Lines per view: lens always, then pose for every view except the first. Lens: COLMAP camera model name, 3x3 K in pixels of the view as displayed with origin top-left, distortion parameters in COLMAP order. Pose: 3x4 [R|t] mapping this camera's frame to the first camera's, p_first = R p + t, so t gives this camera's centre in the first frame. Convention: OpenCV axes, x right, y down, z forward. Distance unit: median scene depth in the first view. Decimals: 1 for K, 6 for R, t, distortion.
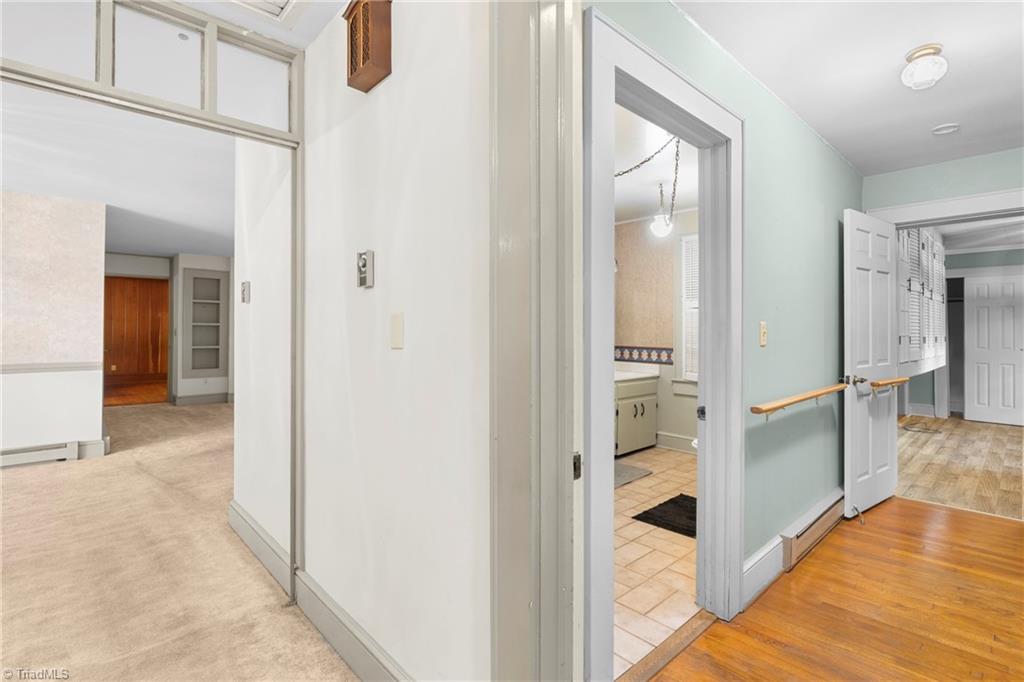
lens RADIAL K [[483.1, 0, 512.8], [0, 483.1, 326.2], [0, 0, 1]] dist [-0.003132, -0.000388]
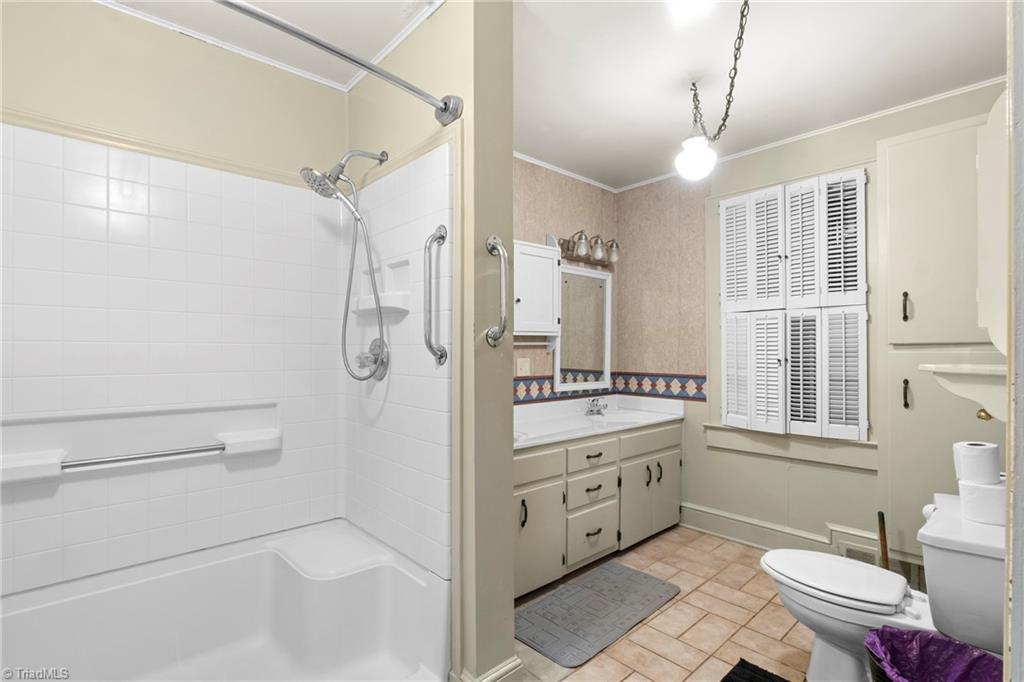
lens RADIAL K [[483.1, 0, 512.8], [0, 483.1, 346.8], [0, 0, 1]] dist [-0.003132, -0.000388]
pose [[0.999931, -0.007245, -0.009224, 0.079717], [0.007241, 0.999974, -0.000472, 0.005516], [0.009227, 0.000405, 0.999957, 0.349933]]
